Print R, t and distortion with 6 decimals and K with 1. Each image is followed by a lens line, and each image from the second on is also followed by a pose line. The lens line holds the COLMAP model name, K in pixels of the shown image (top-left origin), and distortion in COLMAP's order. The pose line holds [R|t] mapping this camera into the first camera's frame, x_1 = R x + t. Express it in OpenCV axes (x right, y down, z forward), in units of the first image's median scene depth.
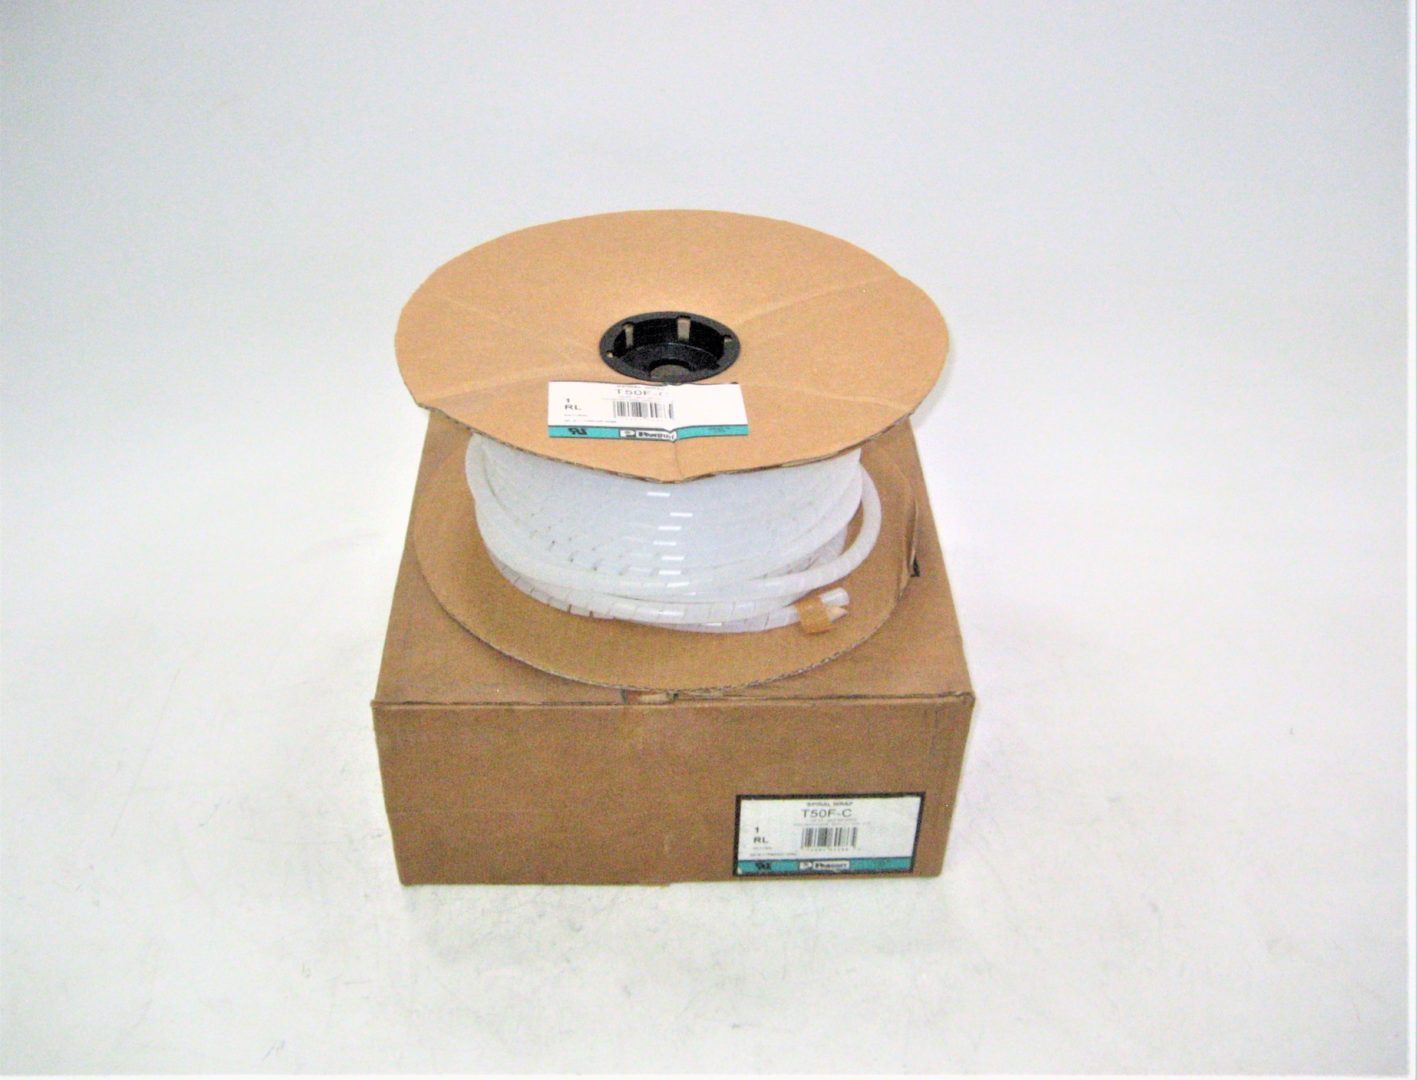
lens RADIAL K [[1542.7, 0, 697.0], [0, 1542.7, 534.0], [0, 0, 1]] dist [-0.133842, 0.000000]
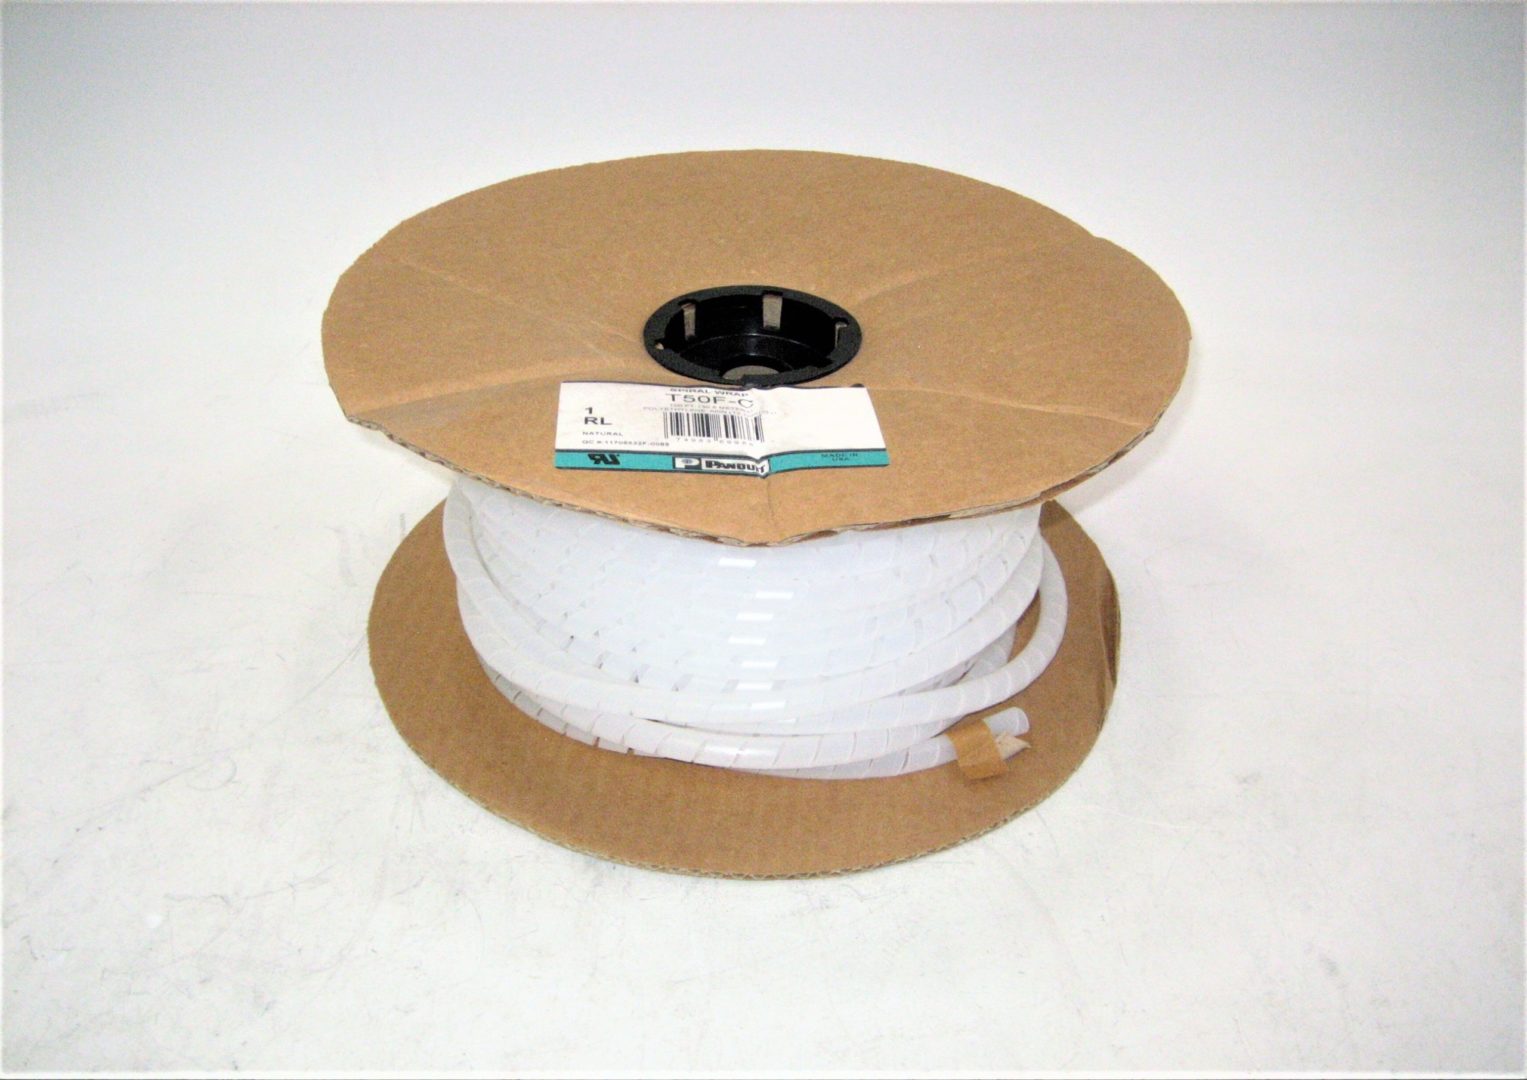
lens RADIAL K [[1585.0, 0, 756.3], [0, 1585.0, 541.1], [0, 0, 1]] dist [-0.098289, 0.000000]
pose [[0.999998, -0.001436, -0.001489, -0.016172], [0.001380, 0.999312, -0.037072, -0.011107], [0.001541, 0.037070, 0.999311, 0.358475]]
